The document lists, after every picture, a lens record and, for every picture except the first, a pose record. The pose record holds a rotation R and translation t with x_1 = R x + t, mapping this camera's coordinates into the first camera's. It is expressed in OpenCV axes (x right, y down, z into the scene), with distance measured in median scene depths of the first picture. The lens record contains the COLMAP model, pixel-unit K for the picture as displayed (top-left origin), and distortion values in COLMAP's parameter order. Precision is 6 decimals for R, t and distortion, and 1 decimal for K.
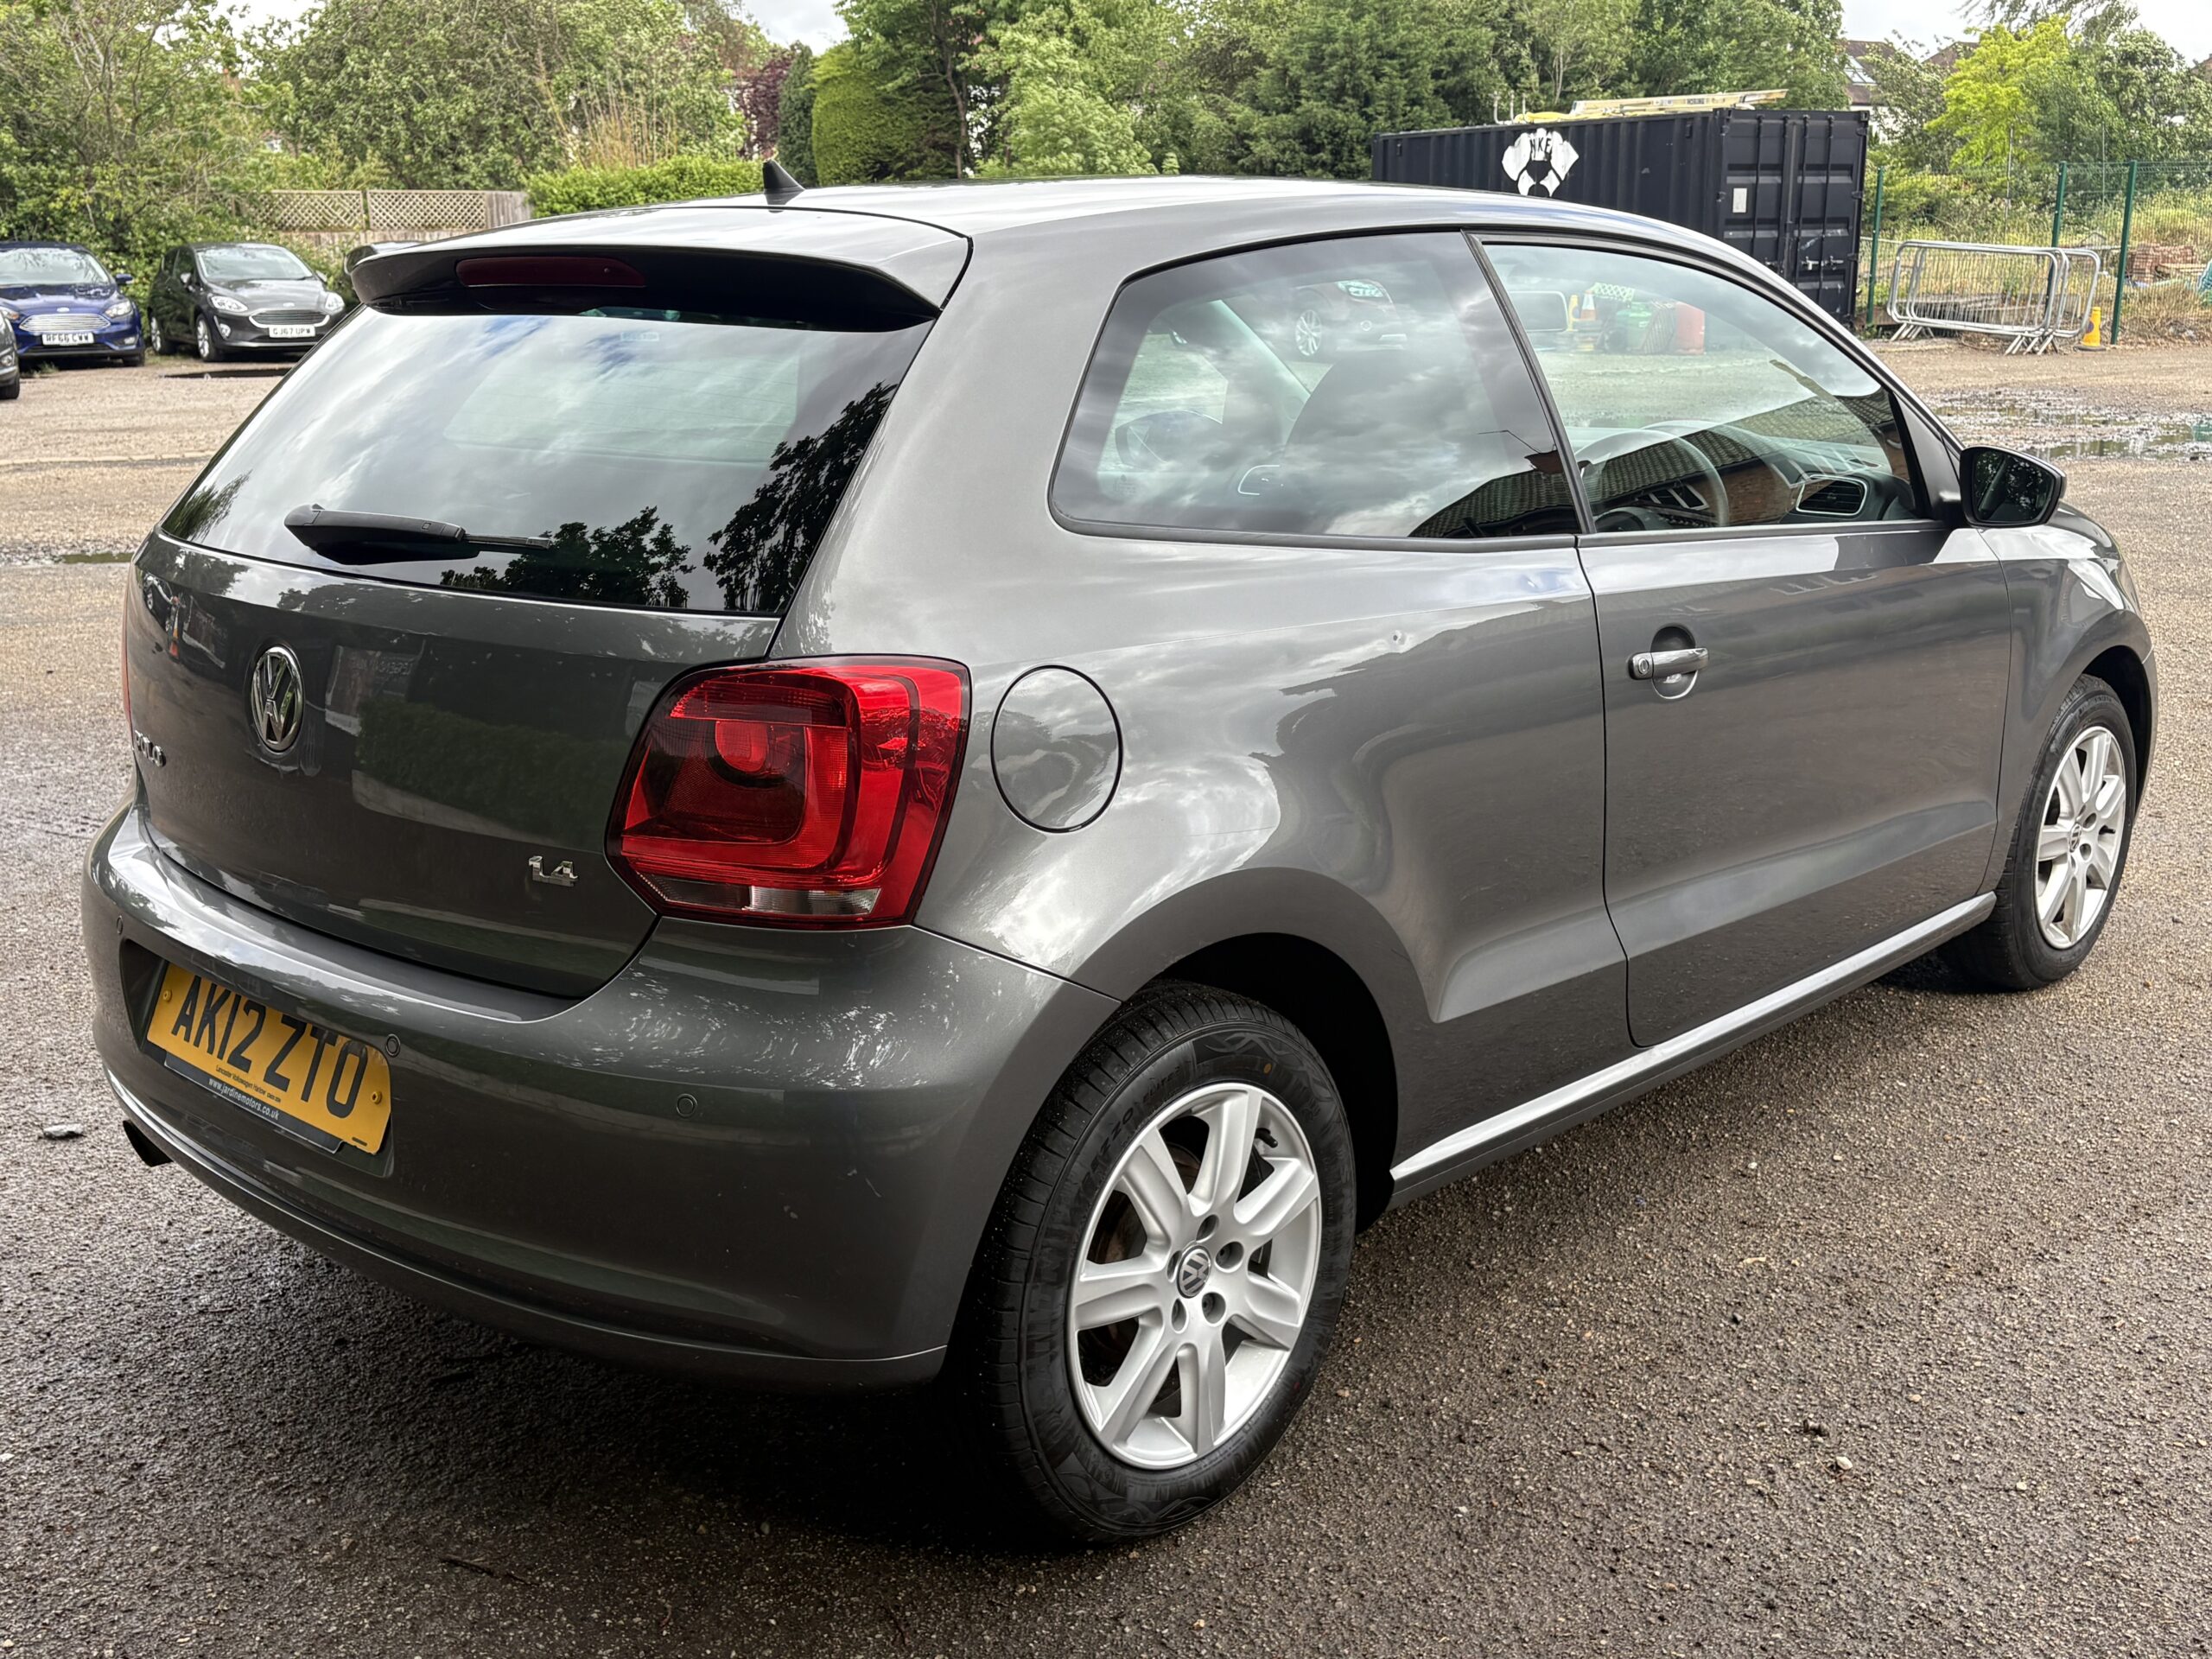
lens RADIAL K [[2289.8, 0, 1106.0], [0, 2289.8, 829.5], [0, 0, 1]] dist [0.130122, -0.451577]
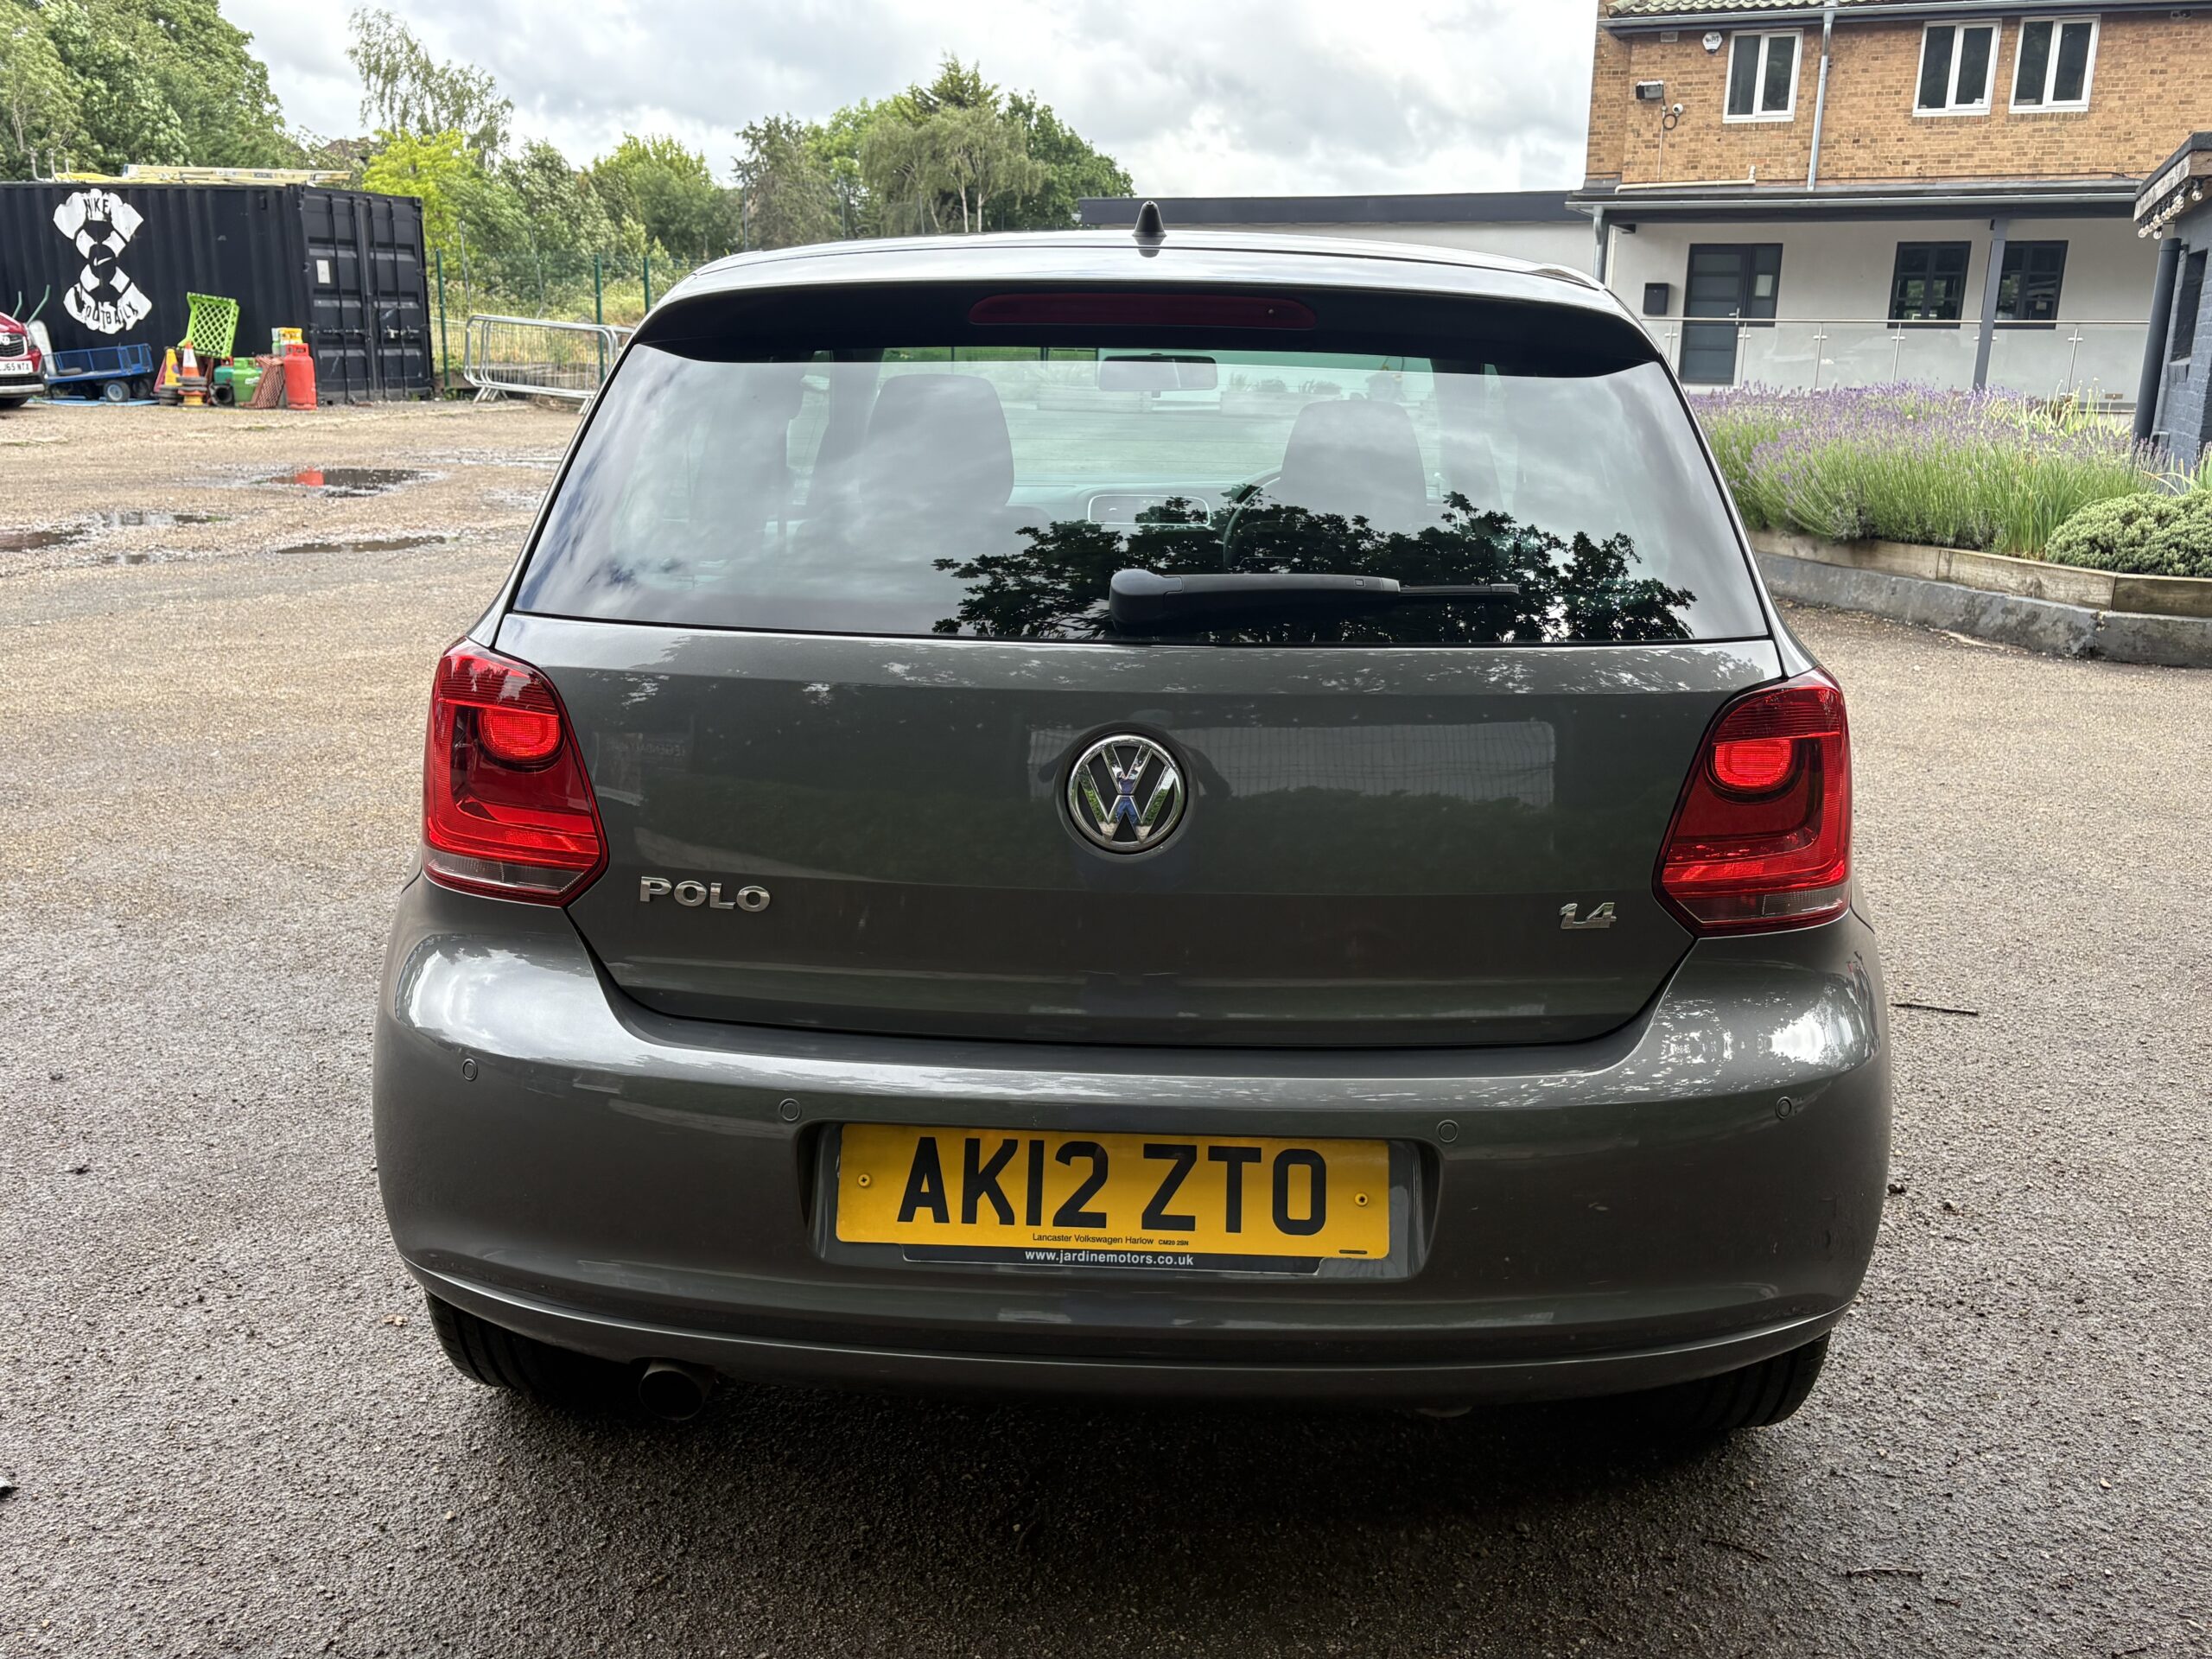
lens RADIAL K [[1949.8, 0, 1106.0], [0, 1949.8, 829.5], [0, 0, 1]] dist [0.144781, -0.132731]
pose [[0.749244, -0.142962, 0.646681, -0.097721], [0.141586, 0.988426, 0.054470, -0.009788], [-0.646983, 0.050750, 0.760813, 0.050947]]
